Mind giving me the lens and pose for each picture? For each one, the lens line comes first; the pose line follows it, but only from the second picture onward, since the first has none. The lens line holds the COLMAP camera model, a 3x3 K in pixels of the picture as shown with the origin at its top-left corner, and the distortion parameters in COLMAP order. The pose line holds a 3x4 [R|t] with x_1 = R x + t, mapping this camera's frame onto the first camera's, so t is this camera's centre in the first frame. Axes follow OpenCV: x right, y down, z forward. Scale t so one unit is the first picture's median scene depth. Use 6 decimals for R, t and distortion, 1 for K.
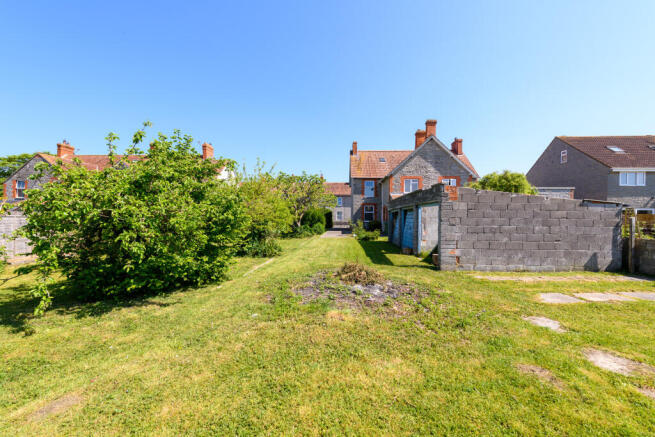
lens RADIAL K [[262.1, 0, 327.3], [0, 262.1, 216.9], [0, 0, 1]] dist [0.003755, -0.000543]
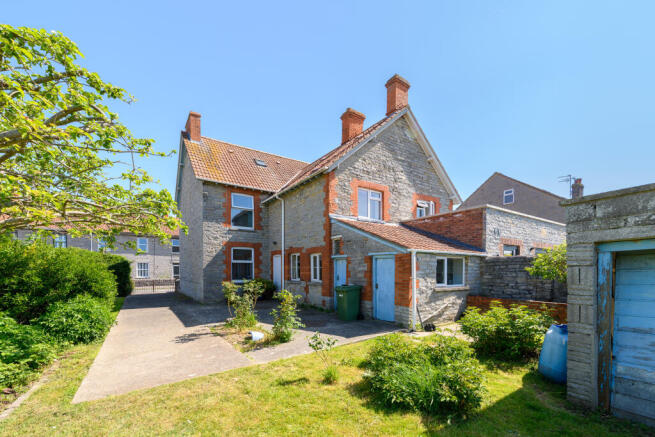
lens RADIAL K [[262.1, 0, 360.9], [0, 262.1, 272.9], [0, 0, 1]] dist [0.003755, -0.000543]
pose [[0.725955, -0.015977, 0.687557, -0.008682], [0.009162, 0.999866, 0.013560, -0.002318], [-0.687682, -0.003545, 0.726004, 0.516622]]
